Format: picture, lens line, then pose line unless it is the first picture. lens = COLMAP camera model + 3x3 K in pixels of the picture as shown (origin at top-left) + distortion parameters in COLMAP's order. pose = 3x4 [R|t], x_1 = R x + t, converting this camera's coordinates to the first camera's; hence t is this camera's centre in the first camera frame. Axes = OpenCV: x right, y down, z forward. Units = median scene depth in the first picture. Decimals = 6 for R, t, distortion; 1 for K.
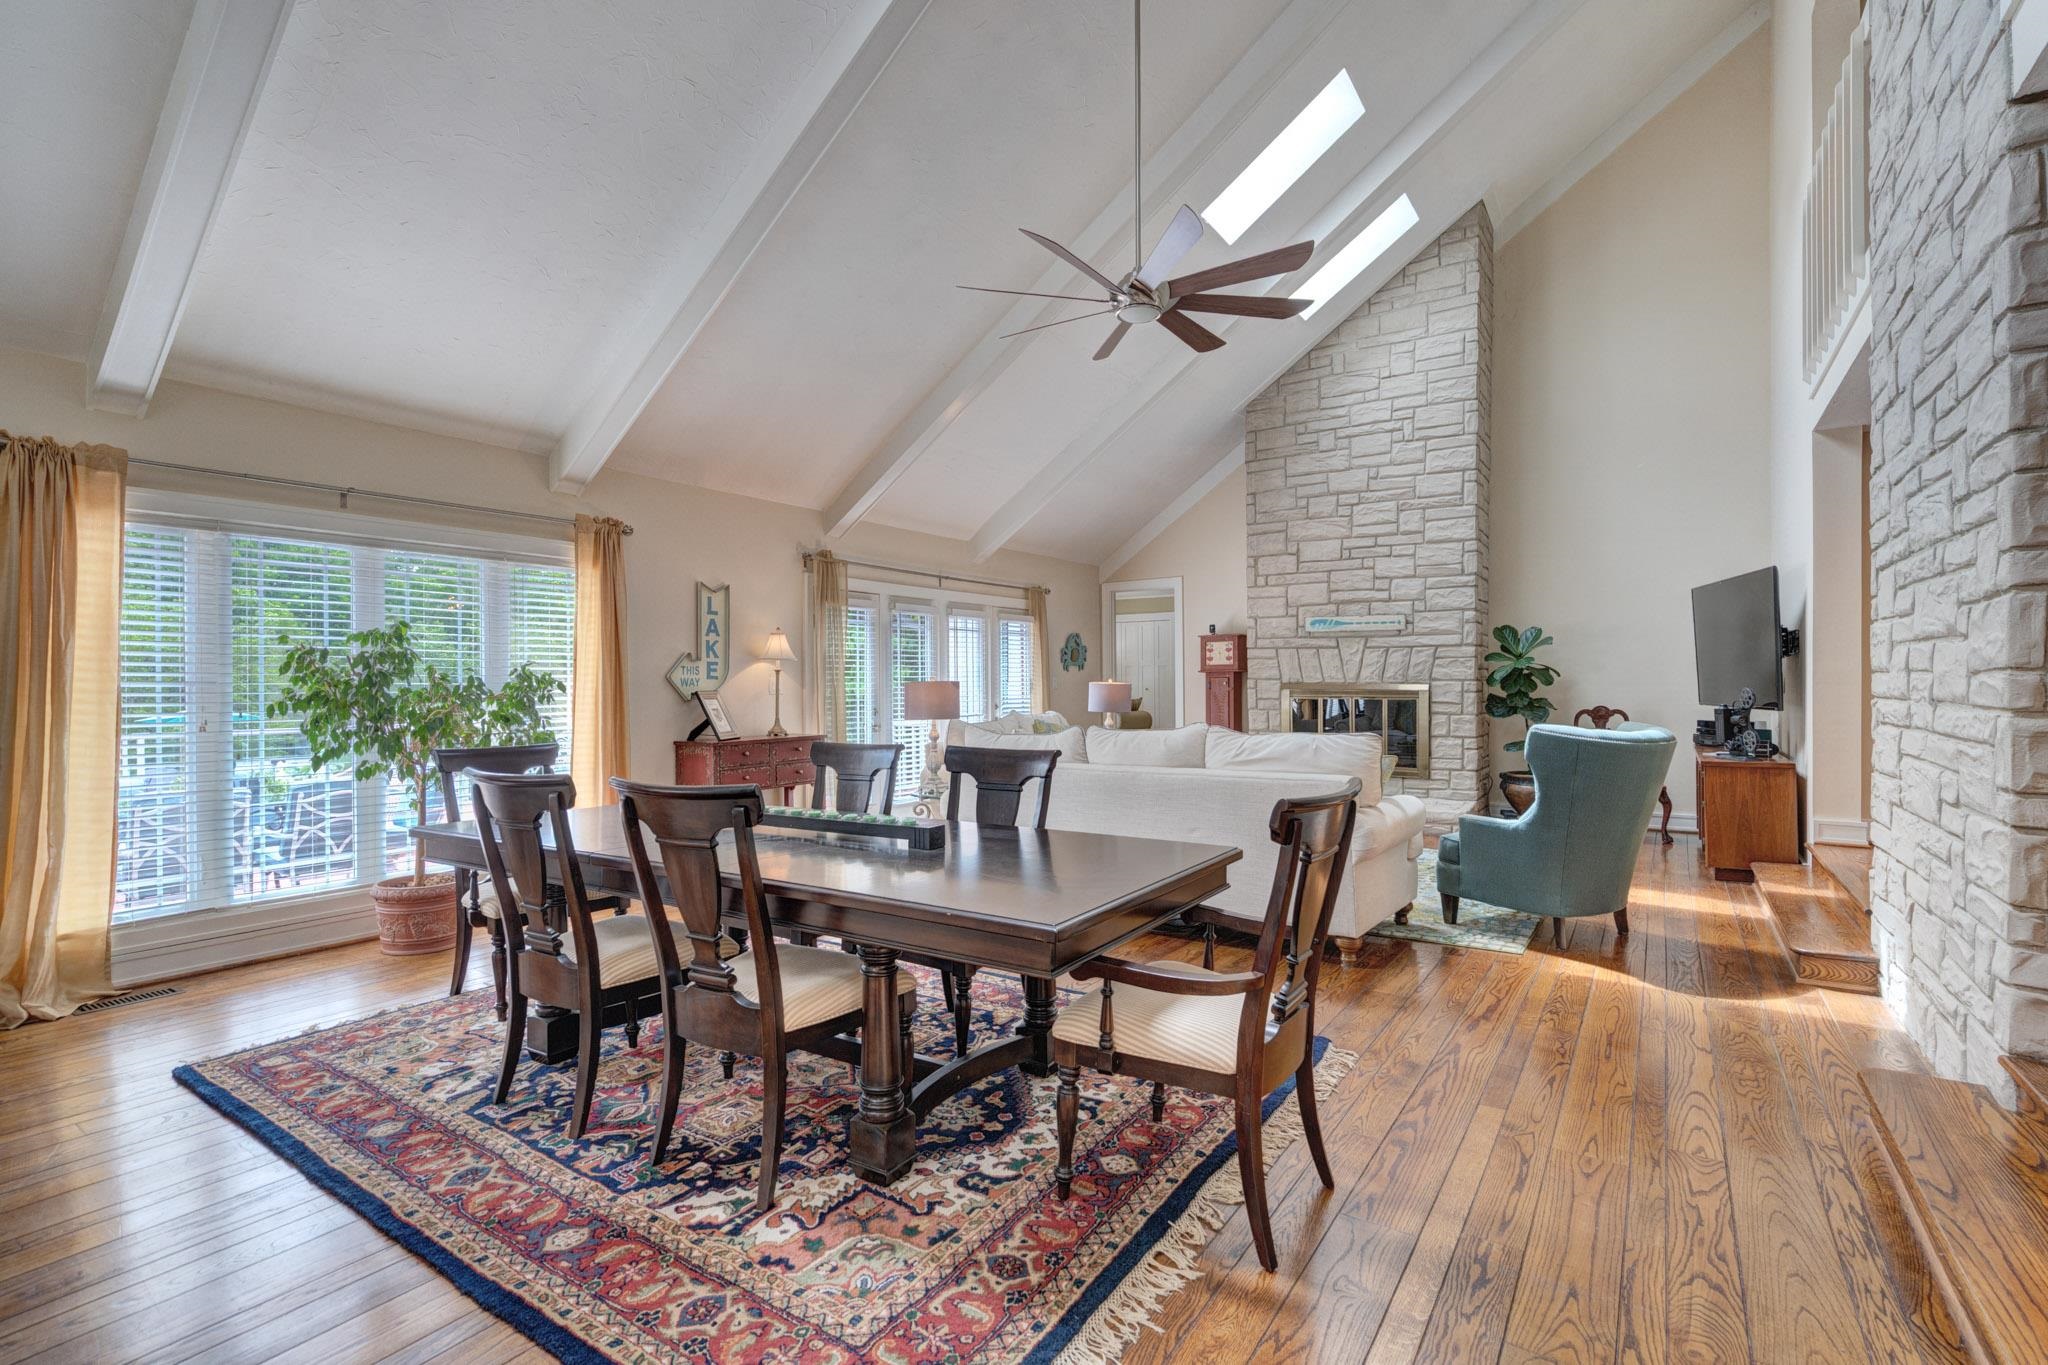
lens RADIAL K [[937.1, 0, 1023.0], [0, 937.1, 700.0], [0, 0, 1]] dist [-0.008473, 0.005080]
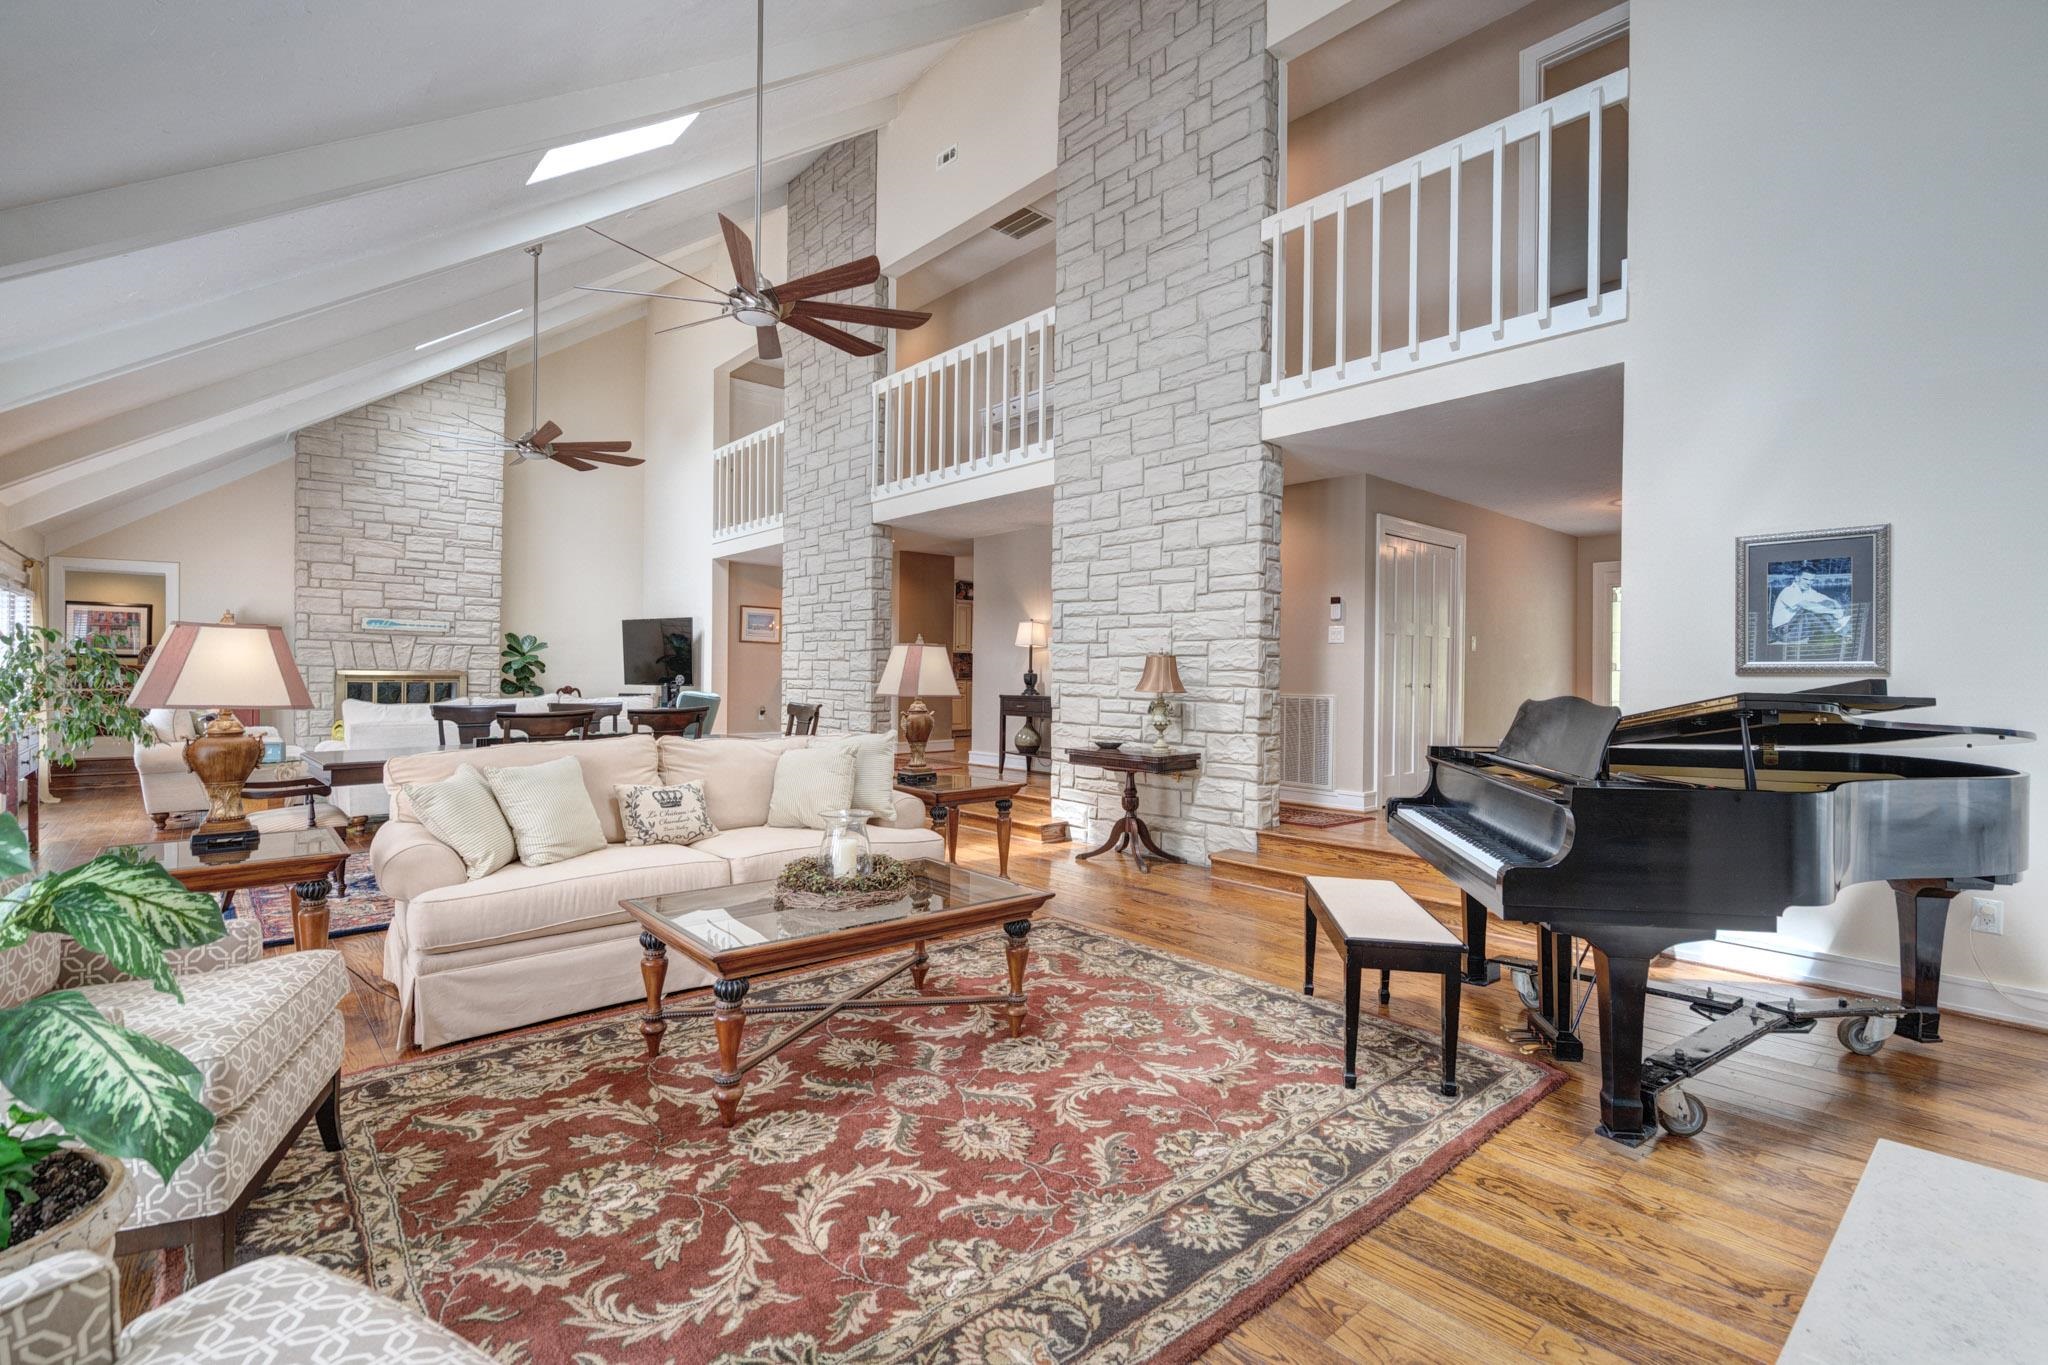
lens RADIAL K [[937.1, 0, 1023.6], [0, 937.1, 668.9], [0, 0, 1]] dist [-0.008473, 0.005080]
pose [[0.252256, 0.013905, 0.967561, -0.727605], [0.009929, 0.999807, -0.016957, 0.009517], [-0.967610, 0.013884, 0.252069, -0.163119]]
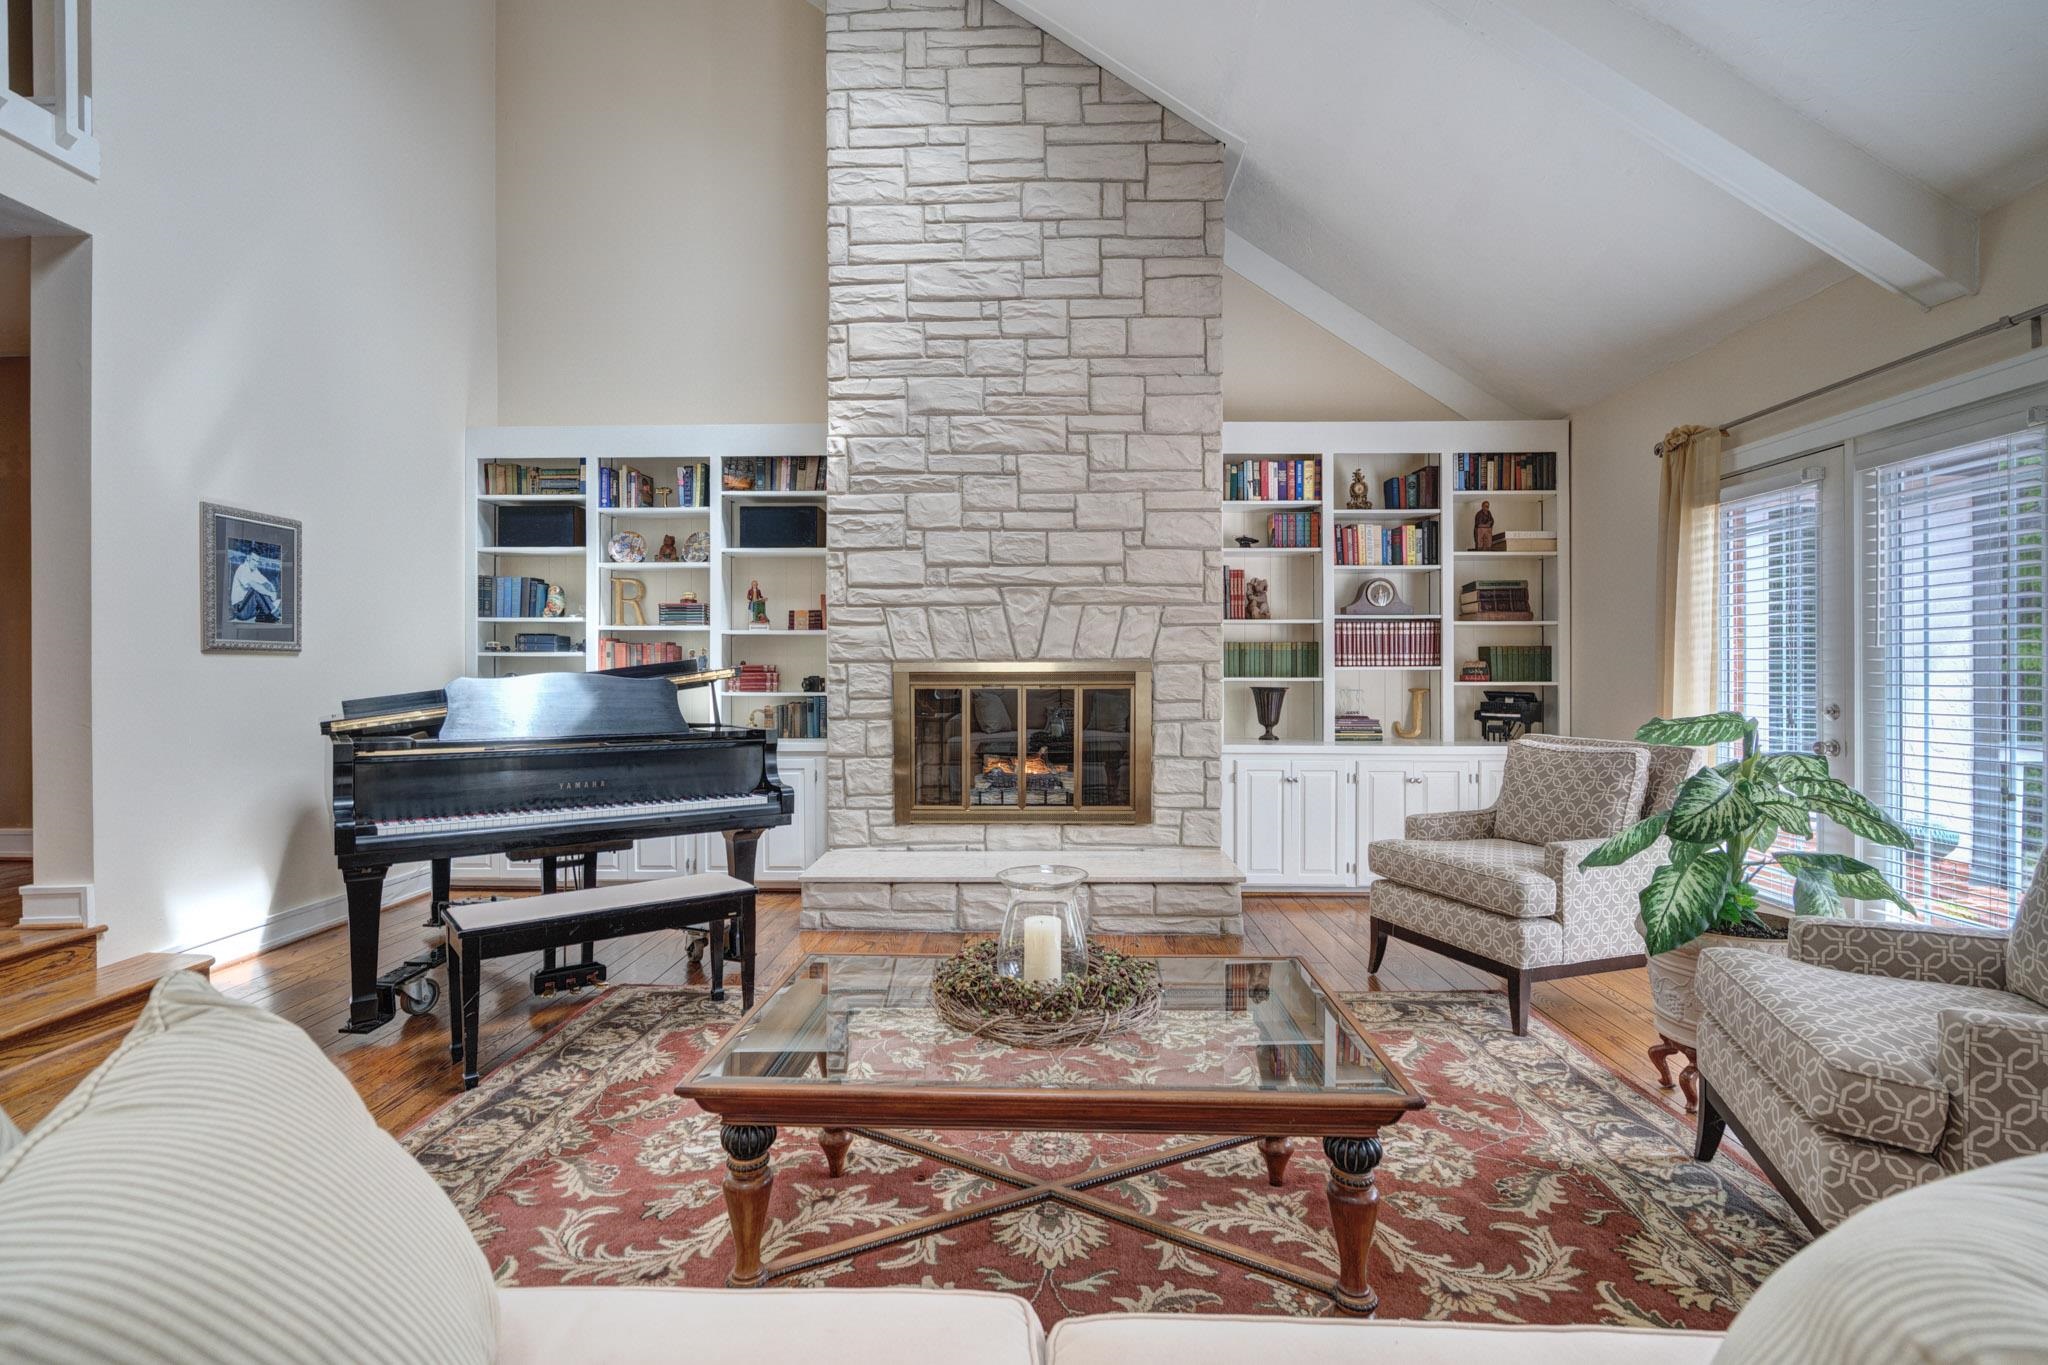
lens RADIAL K [[937.1, 0, 1031.0], [0, 937.1, 680.1], [0, 0, 1]] dist [-0.008473, 0.005080]
pose [[-0.841201, 0.009580, -0.540638, -0.247797], [-0.004151, 0.999699, 0.024174, 0.009040], [0.540707, 0.022579, -0.840908, 0.194673]]
